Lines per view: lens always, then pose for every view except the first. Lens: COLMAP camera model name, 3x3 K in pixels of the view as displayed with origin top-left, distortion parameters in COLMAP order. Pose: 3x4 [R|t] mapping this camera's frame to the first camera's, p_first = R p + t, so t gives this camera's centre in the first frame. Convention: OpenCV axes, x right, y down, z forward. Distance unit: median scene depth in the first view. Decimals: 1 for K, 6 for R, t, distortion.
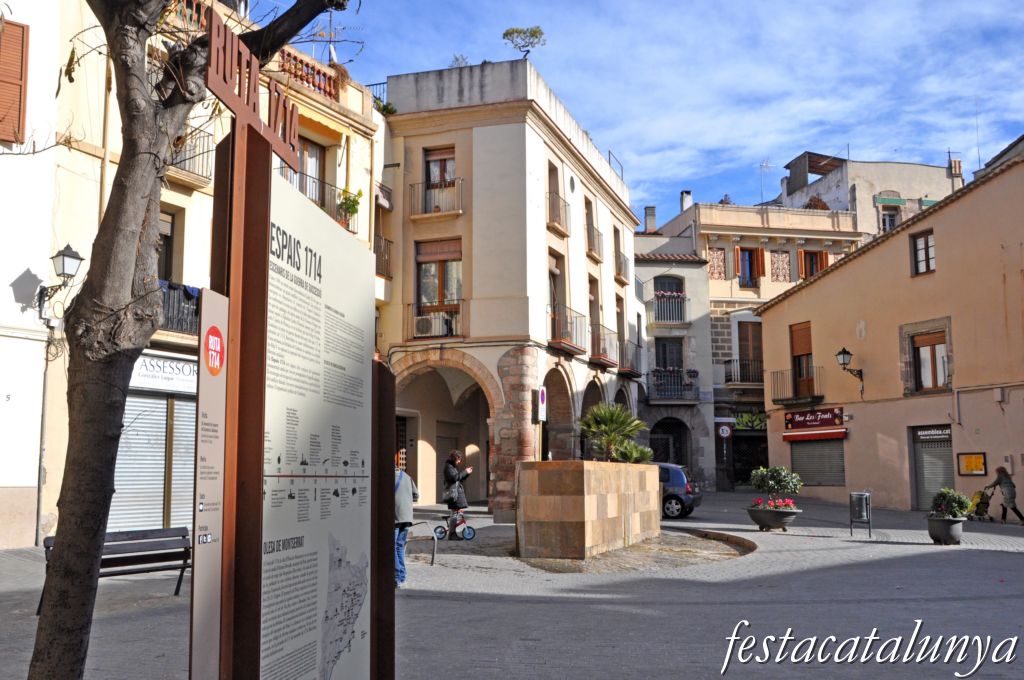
lens RADIAL K [[974.4, 0, 512.0], [0, 974.4, 340.0], [0, 0, 1]] dist [-0.067938, 0.000451]
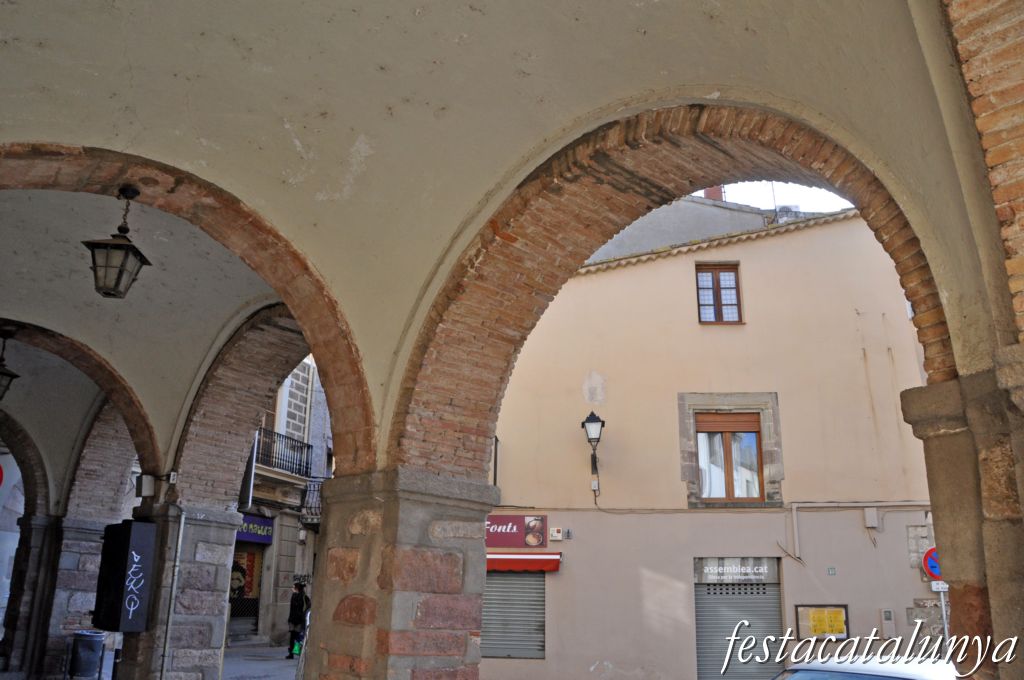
lens RADIAL K [[799.5, 0, 512.0], [0, 799.5, 340.0], [0, 0, 1]] dist [-0.117122, -0.001056]
pose [[0.489699, 0.275452, 0.827237, -0.106802], [-0.137637, 0.961310, -0.238619, 0.107338], [-0.860959, 0.002993, 0.508665, 0.988449]]
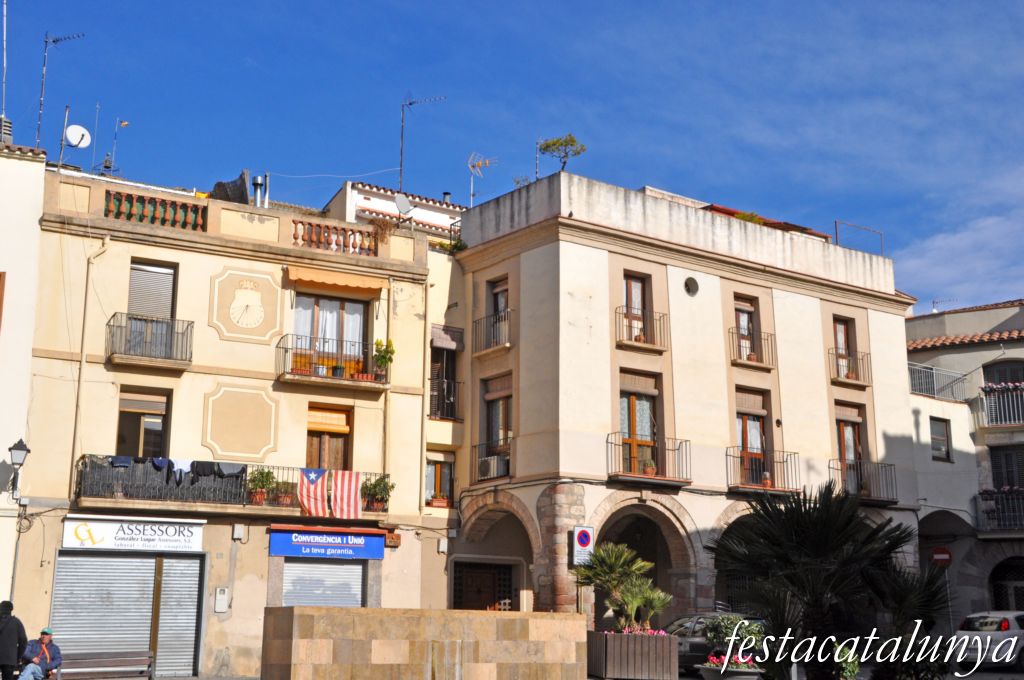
lens RADIAL K [[1290.2, 0, 512.0], [0, 1290.2, 340.0], [0, 0, 1]] dist [0.064912, 0.032004]
pose [[0.822823, -0.121583, -0.555139, 0.642970], [0.069687, 0.991060, -0.113767, 0.007123], [0.564009, 0.054924, 0.823940, -0.035621]]
